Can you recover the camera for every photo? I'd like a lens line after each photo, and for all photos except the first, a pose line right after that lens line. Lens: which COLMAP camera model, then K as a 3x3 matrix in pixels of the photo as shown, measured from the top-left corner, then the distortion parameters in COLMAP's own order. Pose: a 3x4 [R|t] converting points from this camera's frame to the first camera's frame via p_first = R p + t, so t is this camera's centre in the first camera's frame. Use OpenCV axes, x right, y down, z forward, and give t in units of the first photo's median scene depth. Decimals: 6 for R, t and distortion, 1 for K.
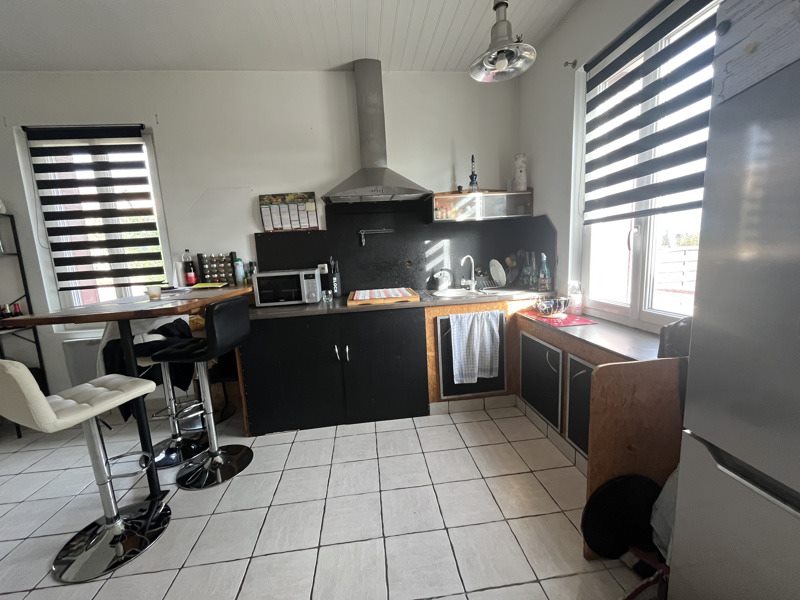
lens RADIAL K [[323.6, 0, 398.1], [0, 323.6, 298.3], [0, 0, 1]] dist [-0.000358, -0.000400]
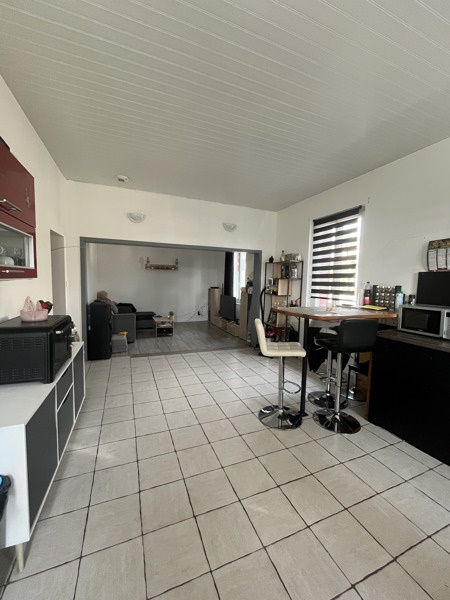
lens RADIAL K [[242.7, 0, 224.9], [0, 242.7, 299.9], [0, 0, 1]] dist [-0.000358, -0.000400]
pose [[0.279742, 0.136103, -0.950379, 0.255146], [-0.181399, 0.979564, 0.086888, -0.047095], [0.942782, 0.148092, 0.298714, 0.047421]]
